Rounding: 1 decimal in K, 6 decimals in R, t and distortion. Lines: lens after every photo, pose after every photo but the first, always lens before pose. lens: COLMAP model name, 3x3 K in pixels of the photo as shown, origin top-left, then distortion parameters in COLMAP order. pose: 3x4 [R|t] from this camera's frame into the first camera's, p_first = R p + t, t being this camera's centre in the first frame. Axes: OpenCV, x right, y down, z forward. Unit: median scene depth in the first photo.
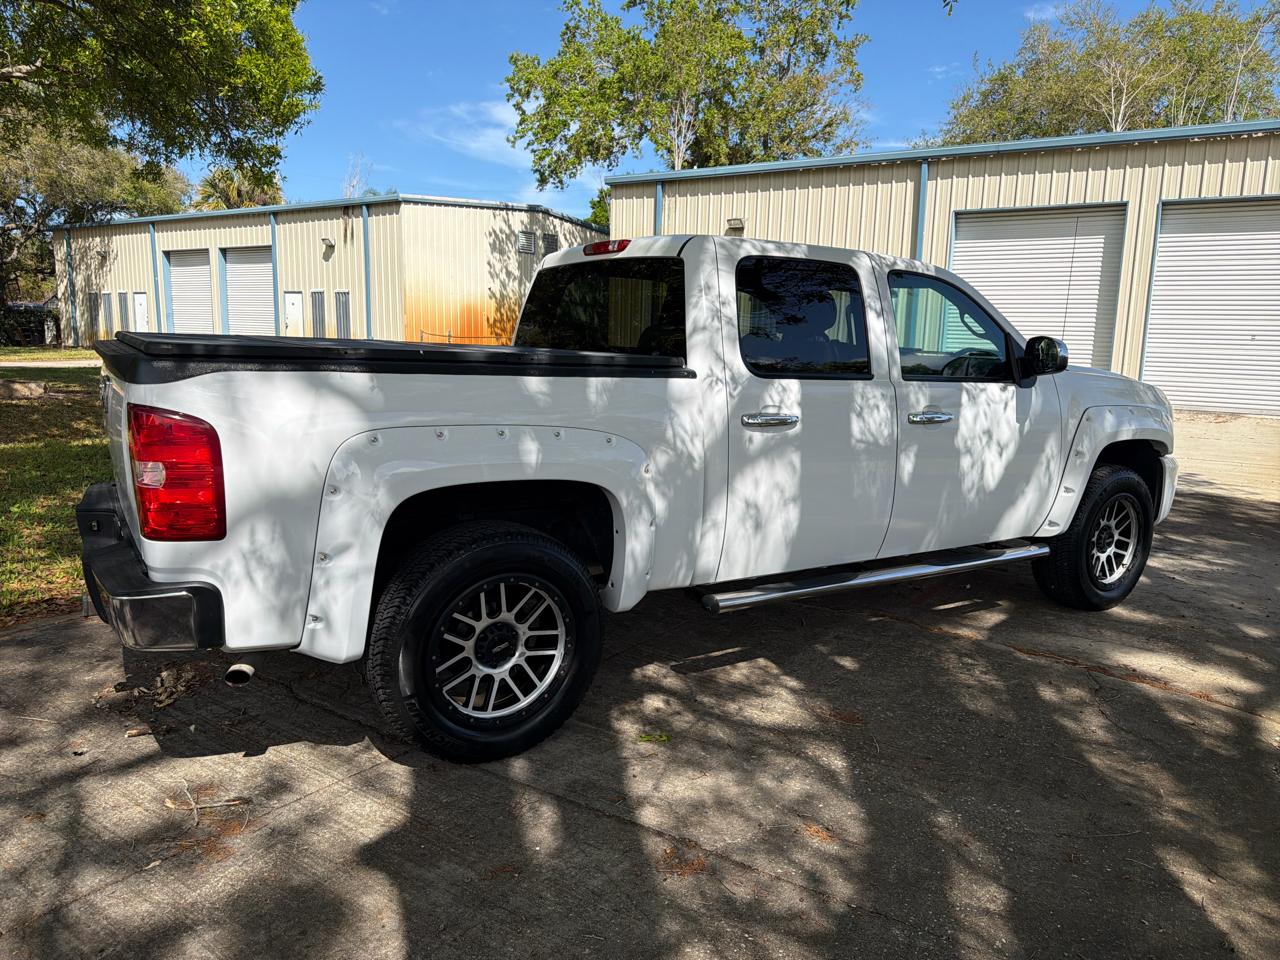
lens RADIAL K [[905.2, 0, 647.1], [0, 905.2, 477.5], [0, 0, 1]] dist [0.032590, -0.038958]
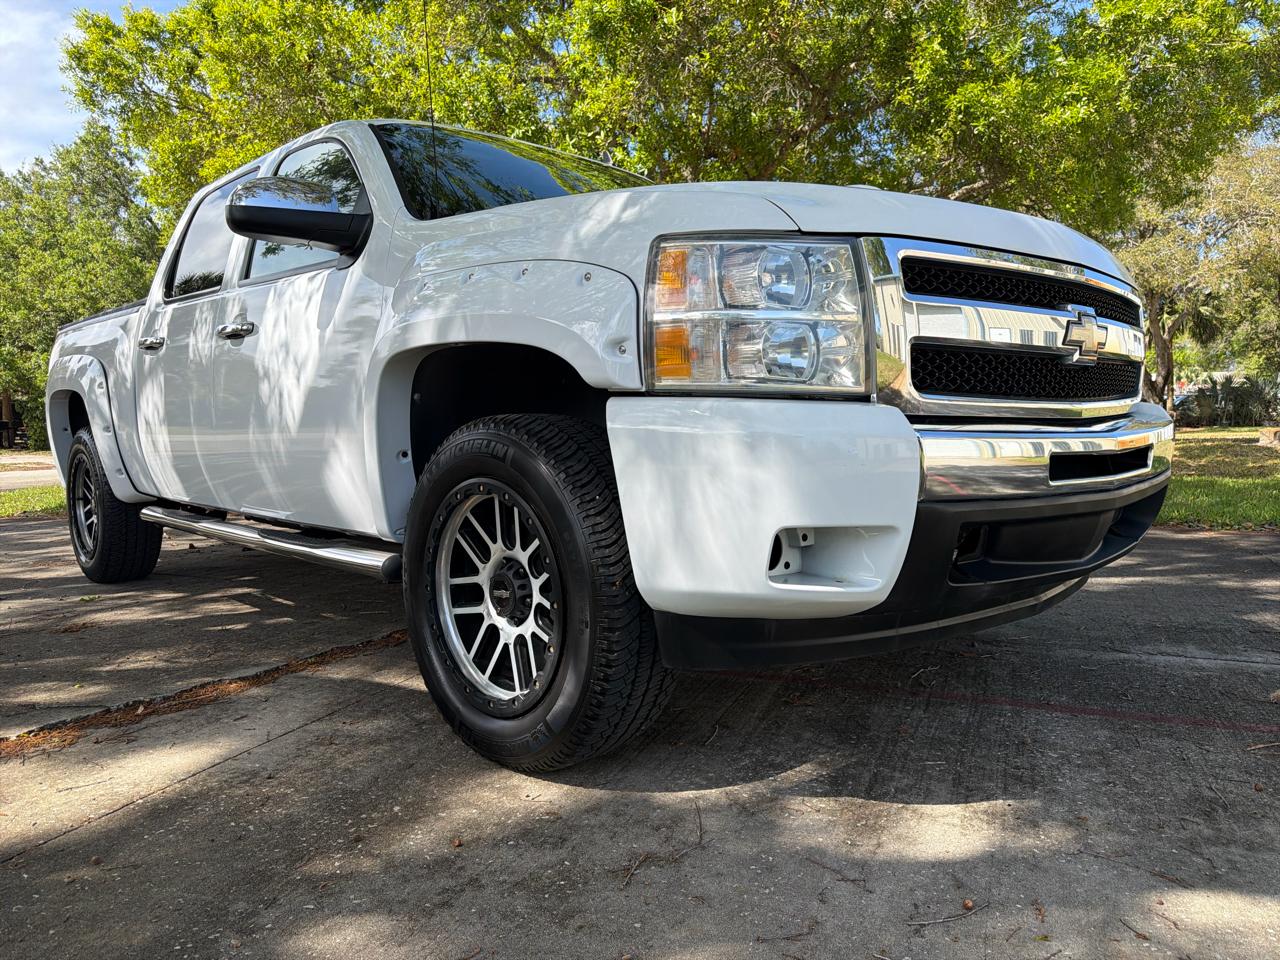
lens RADIAL K [[905.2, 0, 628.6], [0, 905.2, 482.7], [0, 0, 1]] dist [0.032590, -0.038958]
pose [[0.188706, 0.038908, -0.981263, 1.271413], [-0.136481, 0.990557, 0.013030, 0.007615], [0.972503, 0.131465, 0.192234, 1.335286]]
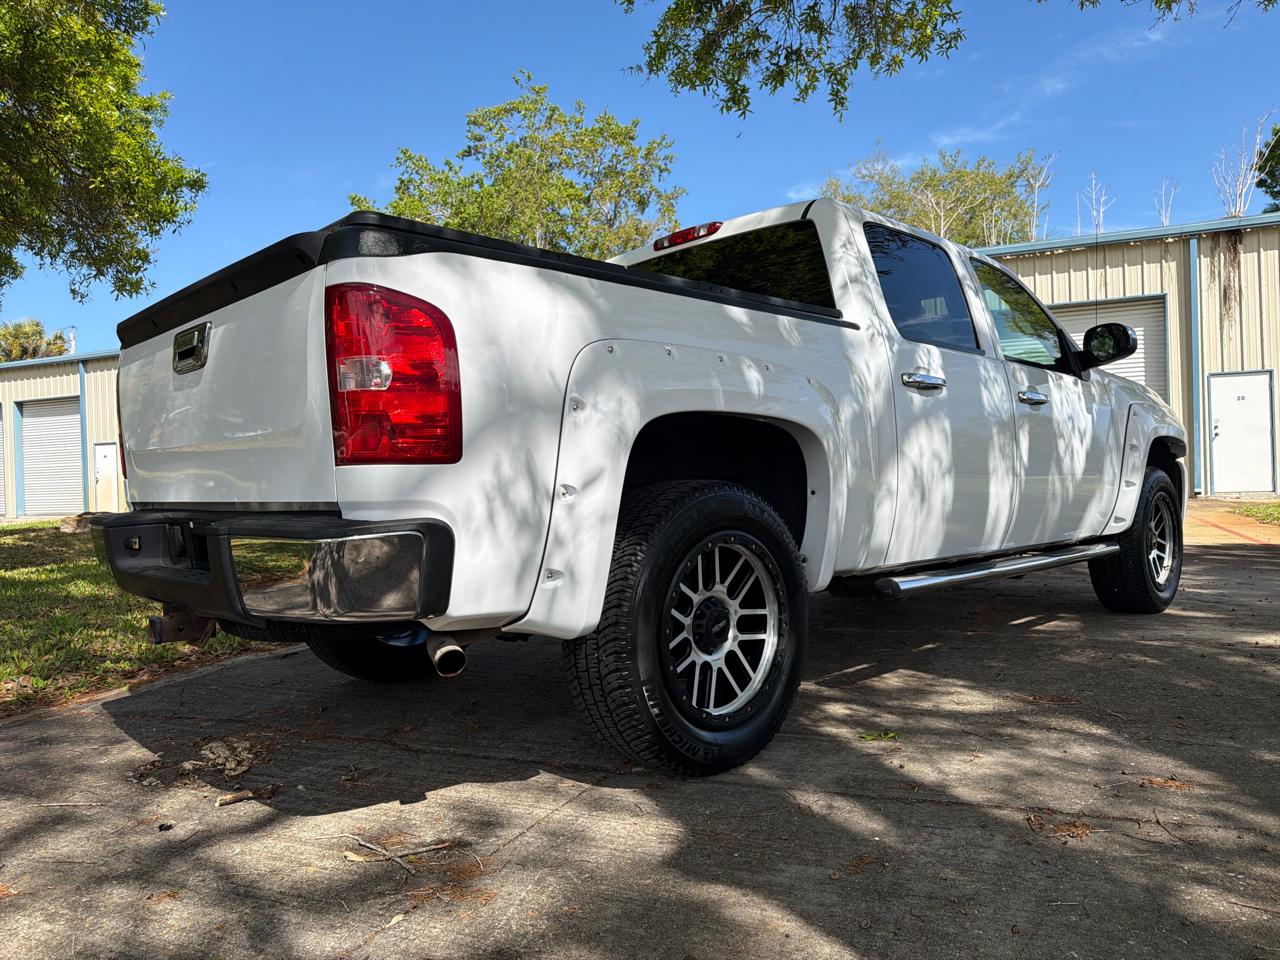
lens RADIAL K [[905.2, 0, 641.3], [0, 905.2, 484.0], [0, 0, 1]] dist [0.032590, -0.038958]
pose [[0.979401, -0.056215, 0.193940, -0.325047], [0.086293, 0.984865, -0.150312, 0.150977], [-0.182555, 0.163952, 0.969429, 0.168287]]
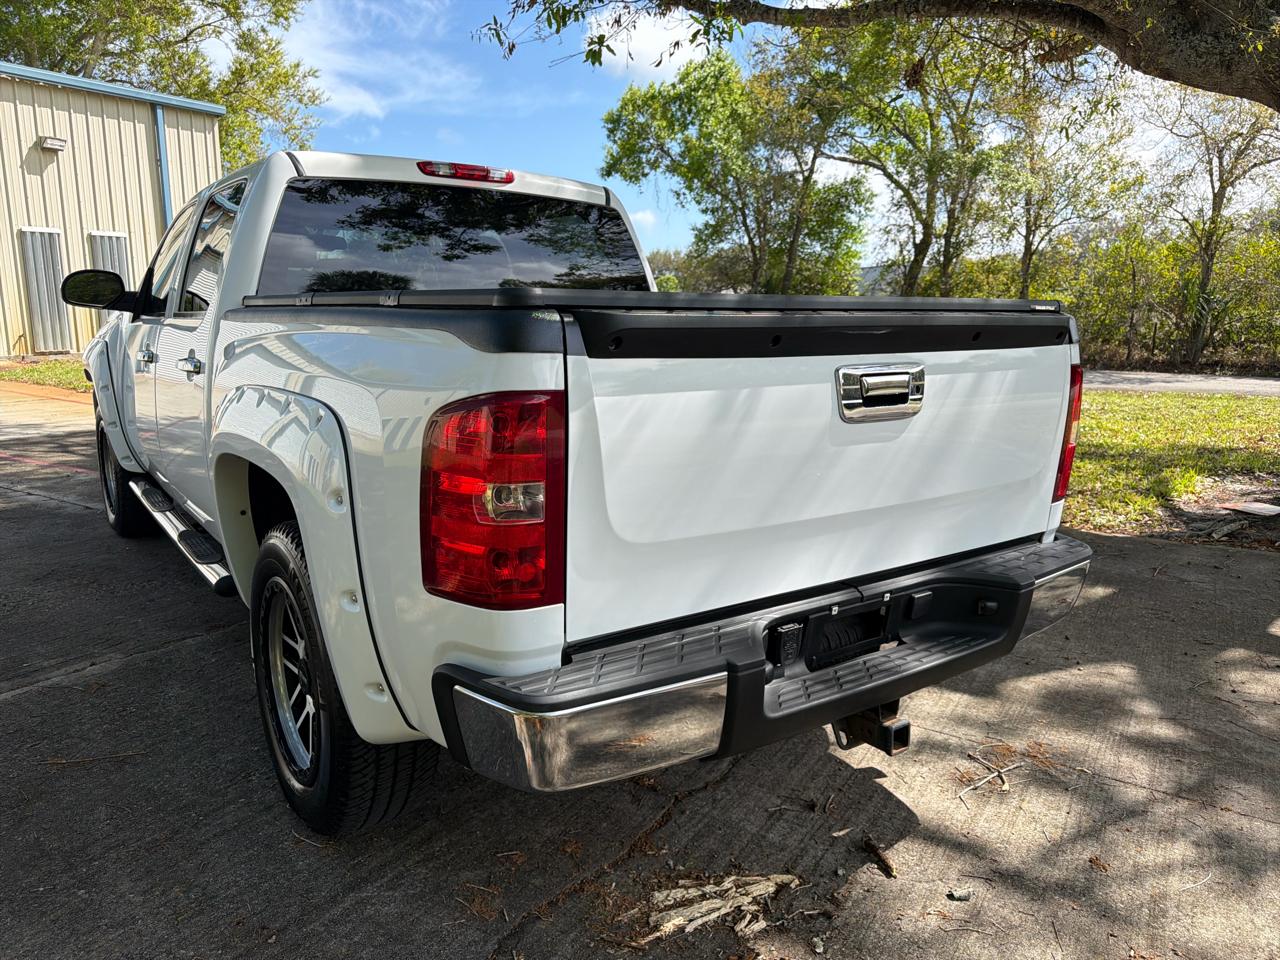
lens RADIAL K [[905.2, 0, 639.8], [0, 905.2, 478.2], [0, 0, 1]] dist [0.032590, -0.038958]
pose [[-0.057416, -0.218919, 0.974052, -1.039063], [0.144979, 0.963491, 0.225091, -0.171049], [-0.987767, 0.154141, -0.023581, 1.033011]]
